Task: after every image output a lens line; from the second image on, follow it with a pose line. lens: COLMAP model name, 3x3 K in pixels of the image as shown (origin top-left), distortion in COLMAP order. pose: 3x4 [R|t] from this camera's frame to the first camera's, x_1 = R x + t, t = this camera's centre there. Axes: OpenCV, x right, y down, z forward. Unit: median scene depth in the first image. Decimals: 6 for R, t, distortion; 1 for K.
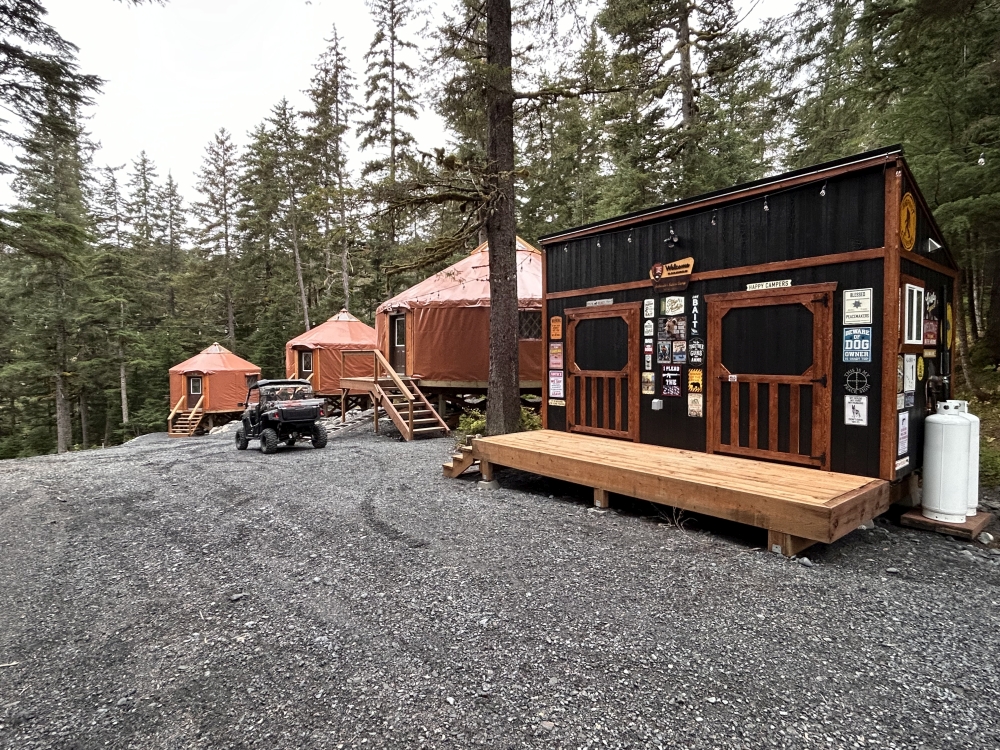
lens RADIAL K [[526.0, 0, 498.5], [0, 526.0, 368.9], [0, 0, 1]] dist [-0.005533, 0.001494]
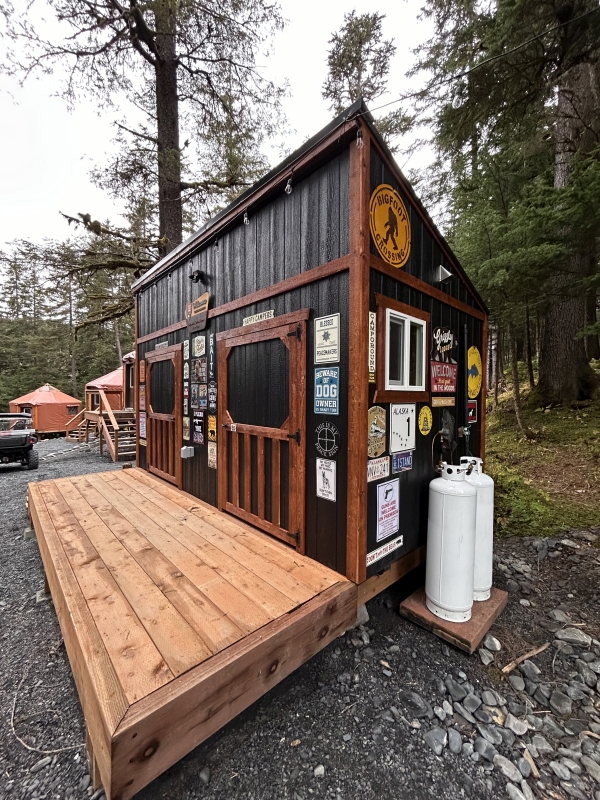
lens RADIAL K [[321.5, 0, 300.0], [0, 321.5, 400.0], [0, 0, 1]] dist [-0.001946, -0.000263]
pose [[0.997306, 0.008428, 0.072870, 0.557244], [-0.007902, 0.999941, -0.007502, -0.026729], [-0.072929, 0.006905, 0.997313, 0.500006]]
